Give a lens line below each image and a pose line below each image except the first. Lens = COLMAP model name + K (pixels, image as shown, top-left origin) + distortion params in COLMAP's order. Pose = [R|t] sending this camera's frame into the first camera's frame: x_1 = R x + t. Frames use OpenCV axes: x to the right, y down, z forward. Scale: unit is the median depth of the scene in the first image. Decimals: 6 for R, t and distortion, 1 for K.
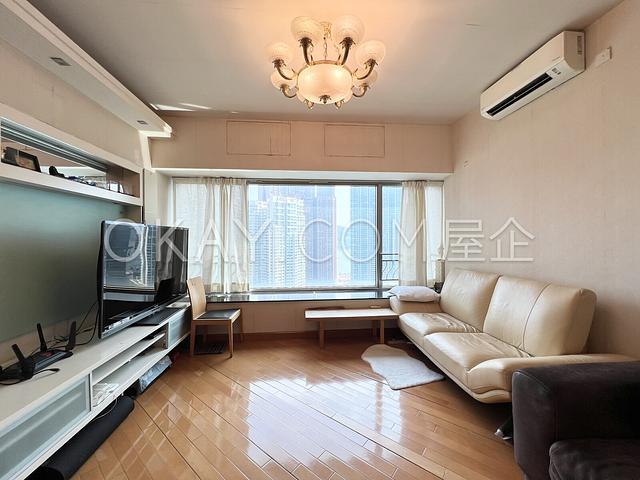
lens RADIAL K [[257.6, 0, 319.2], [0, 257.6, 239.5], [0, 0, 1]] dist [-0.002266, 0.000084]
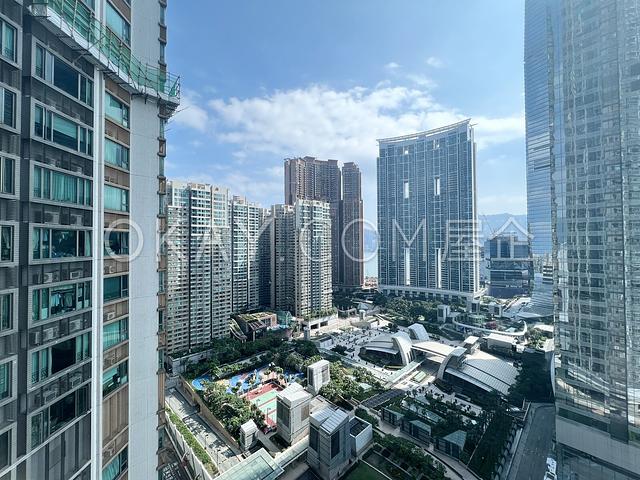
lens RADIAL K [[258.2, 0, 316.7], [0, 258.2, 239.0], [0, 0, 1]] dist [-0.001169, 0.000305]
pose [[0.994977, -0.002581, -0.100071, -0.310468], [0.001147, 0.999896, -0.014387, -0.019204], [0.100098, 0.014200, 0.994876, 0.326662]]
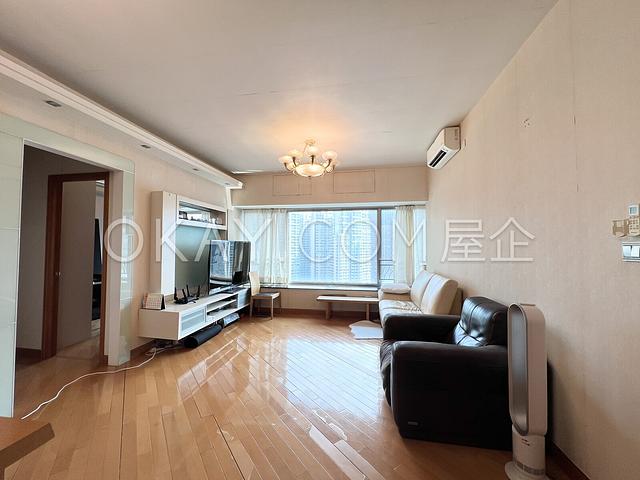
lens RADIAL K [[257.6, 0, 318.7], [0, 257.6, 238.9], [0, 0, 1]] dist [-0.002266, 0.000084]
pose [[0.967792, -0.004107, -0.251716, 0.350354], [-0.004555, 0.999418, -0.033820, -0.008248], [0.251708, 0.033878, 0.967210, -0.521400]]
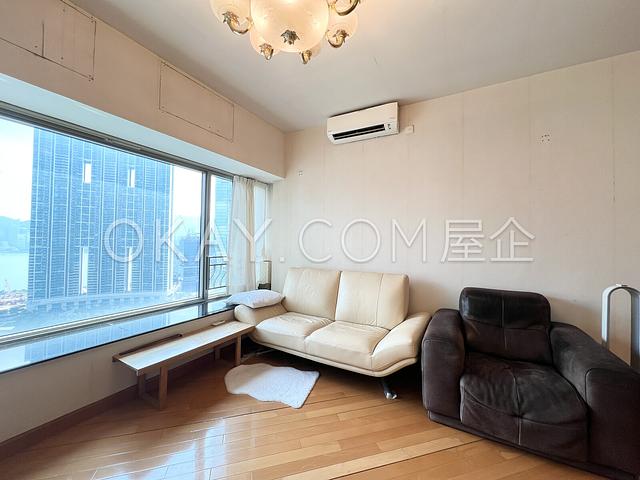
lens RADIAL K [[258.2, 0, 320.4], [0, 258.2, 238.5], [0, 0, 1]] dist [-0.001169, 0.000305]
pose [[0.559770, 0.031131, 0.828063, -0.310759], [-0.020229, 0.999510, -0.023902, 0.013196], [-0.828401, -0.003372, 0.560125, 0.325154]]
